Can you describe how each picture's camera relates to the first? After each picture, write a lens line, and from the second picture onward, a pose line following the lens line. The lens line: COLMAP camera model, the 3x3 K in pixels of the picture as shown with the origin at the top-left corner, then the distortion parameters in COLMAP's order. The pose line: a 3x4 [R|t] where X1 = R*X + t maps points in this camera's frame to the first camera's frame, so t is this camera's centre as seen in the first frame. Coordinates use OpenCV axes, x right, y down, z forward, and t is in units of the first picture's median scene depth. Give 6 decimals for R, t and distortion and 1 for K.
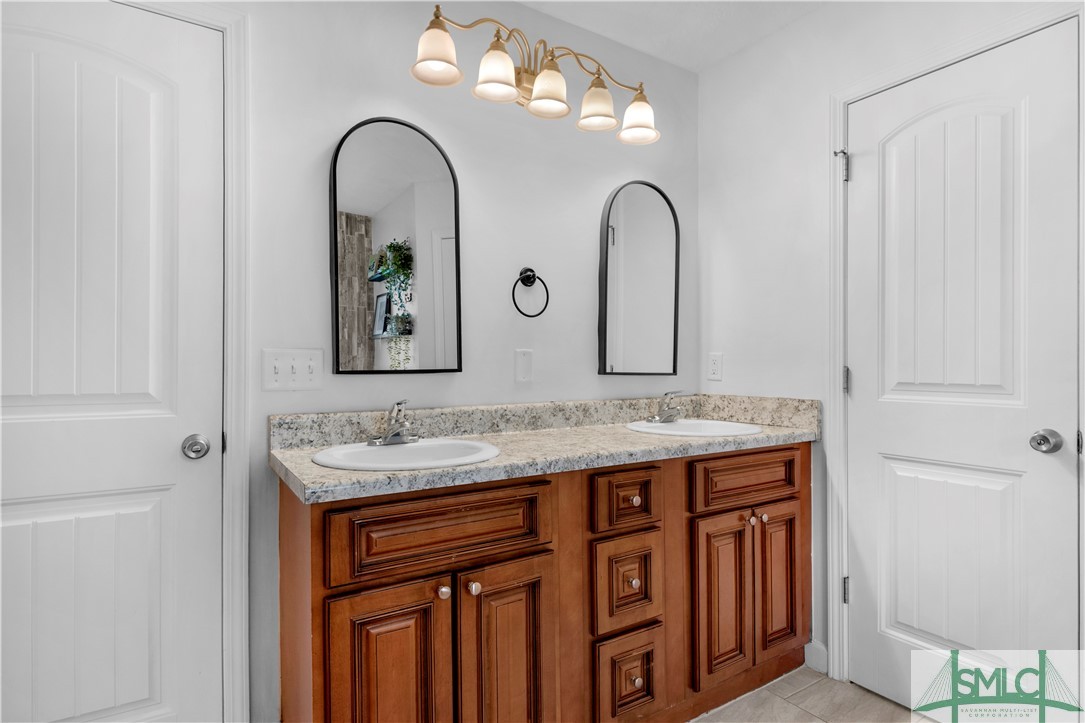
lens RADIAL K [[556.0, 0, 542.0], [0, 556.0, 367.7], [0, 0, 1]] dist [-0.012327, -0.003560]
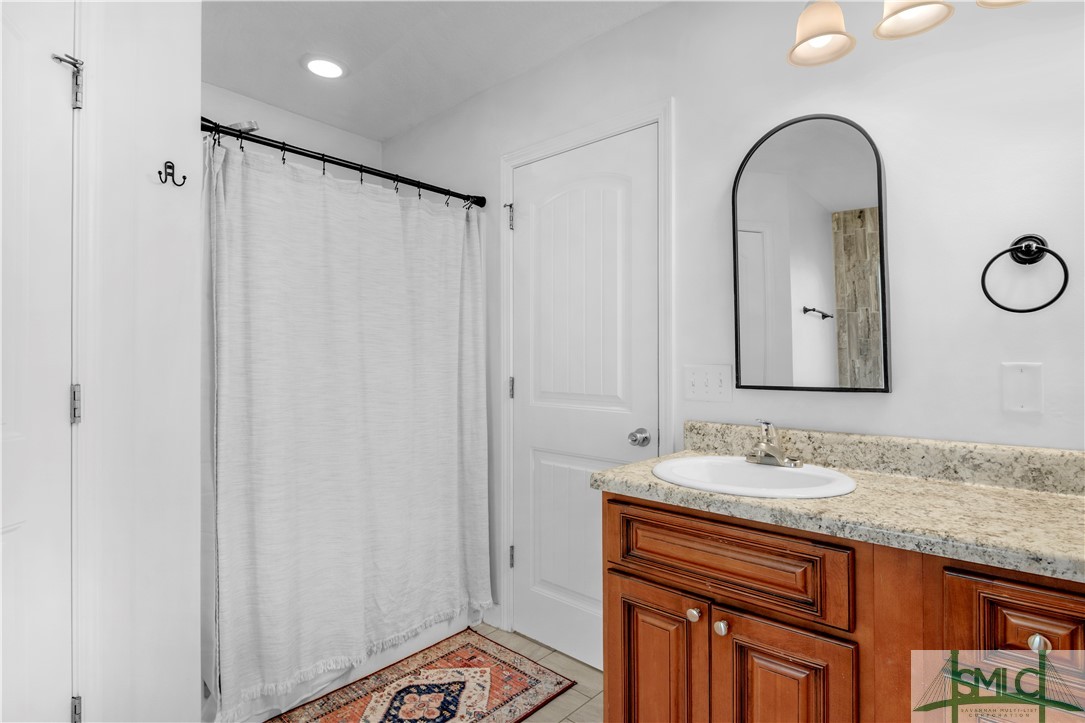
lens RADIAL K [[556.0, 0, 541.9], [0, 556.0, 354.5], [0, 0, 1]] dist [-0.012327, -0.003560]
pose [[0.256056, -0.008076, -0.966628, 0.564817], [-0.008618, 0.999906, -0.010637, -0.039734], [0.966624, 0.011054, 0.255962, 0.372595]]
